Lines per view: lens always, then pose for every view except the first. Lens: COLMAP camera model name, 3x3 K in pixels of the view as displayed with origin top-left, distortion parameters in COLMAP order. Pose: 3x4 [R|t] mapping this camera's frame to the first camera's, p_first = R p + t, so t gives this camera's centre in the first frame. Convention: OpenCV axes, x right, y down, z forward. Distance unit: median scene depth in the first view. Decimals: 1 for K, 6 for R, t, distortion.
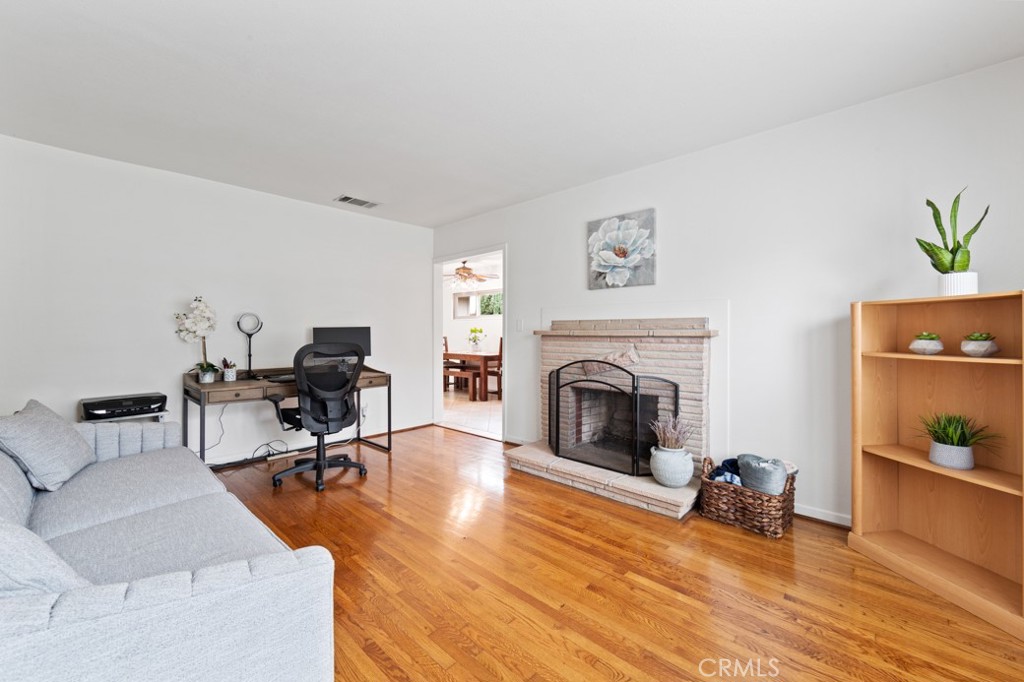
lens RADIAL K [[406.5, 0, 516.7], [0, 406.5, 336.7], [0, 0, 1]] dist [-0.001536, -0.000436]
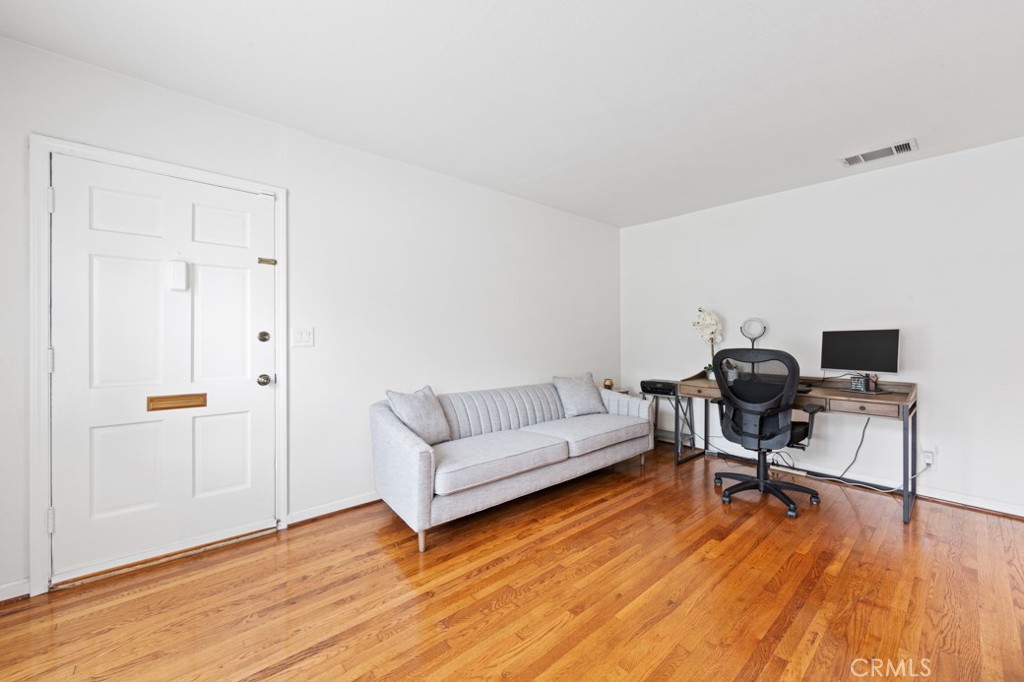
lens RADIAL K [[406.5, 0, 508.2], [0, 406.5, 337.1], [0, 0, 1]] dist [-0.001536, -0.000436]
pose [[-0.111005, 0.005715, -0.993803, 0.473274], [-0.011972, 0.999903, 0.007088, -0.010695], [0.993748, 0.012685, -0.110926, 0.534223]]
